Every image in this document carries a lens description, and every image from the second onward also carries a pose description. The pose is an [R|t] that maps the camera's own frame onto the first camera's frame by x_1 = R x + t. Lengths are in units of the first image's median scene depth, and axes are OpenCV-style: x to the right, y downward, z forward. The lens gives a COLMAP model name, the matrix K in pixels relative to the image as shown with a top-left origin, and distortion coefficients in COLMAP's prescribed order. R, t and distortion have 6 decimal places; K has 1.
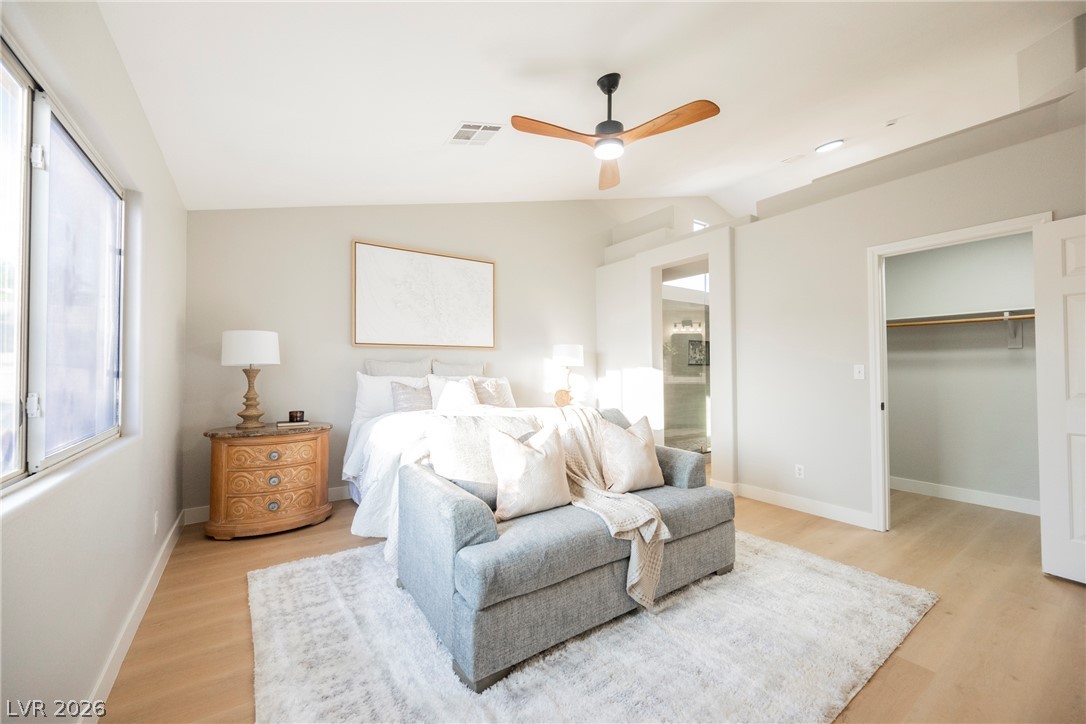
lens RADIAL K [[422.9, 0, 545.4], [0, 422.9, 361.5], [0, 0, 1]] dist [-0.001577, -0.000055]
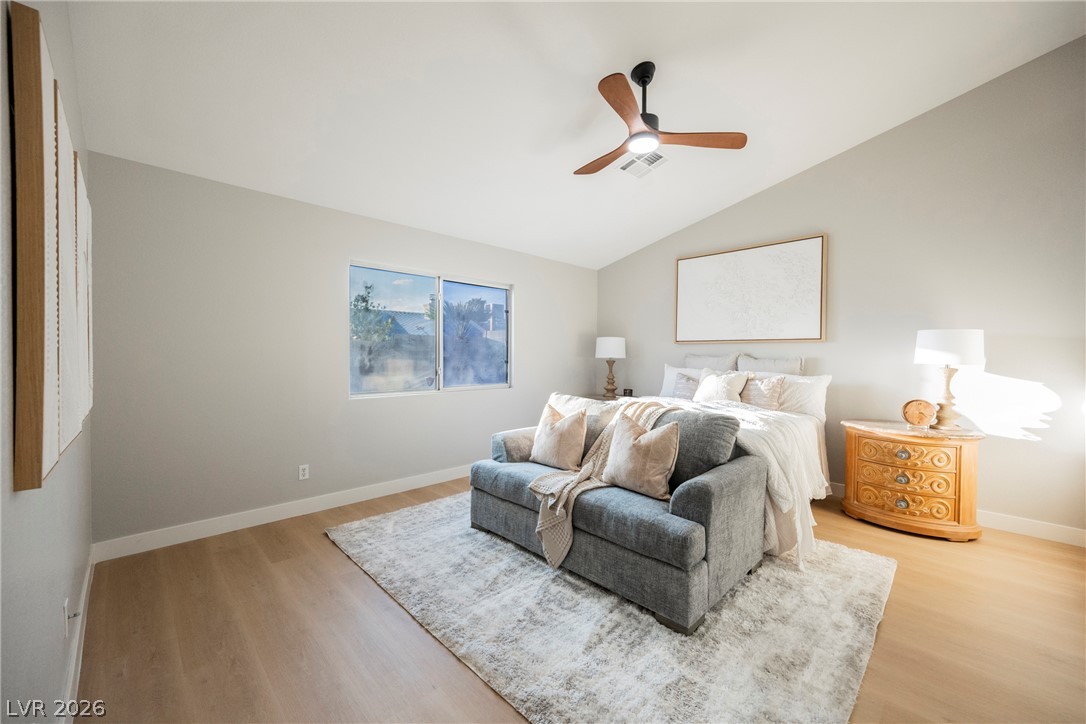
lens RADIAL K [[410.2, 0, 543.0], [0, 410.2, 362.0], [0, 0, 1]] dist [-0.000781, -0.000076]
pose [[0.183109, 0.023444, -0.982813, 1.340426], [0.010126, 0.999618, 0.025731, -0.032298], [0.983040, -0.014664, 0.182802, 0.739673]]
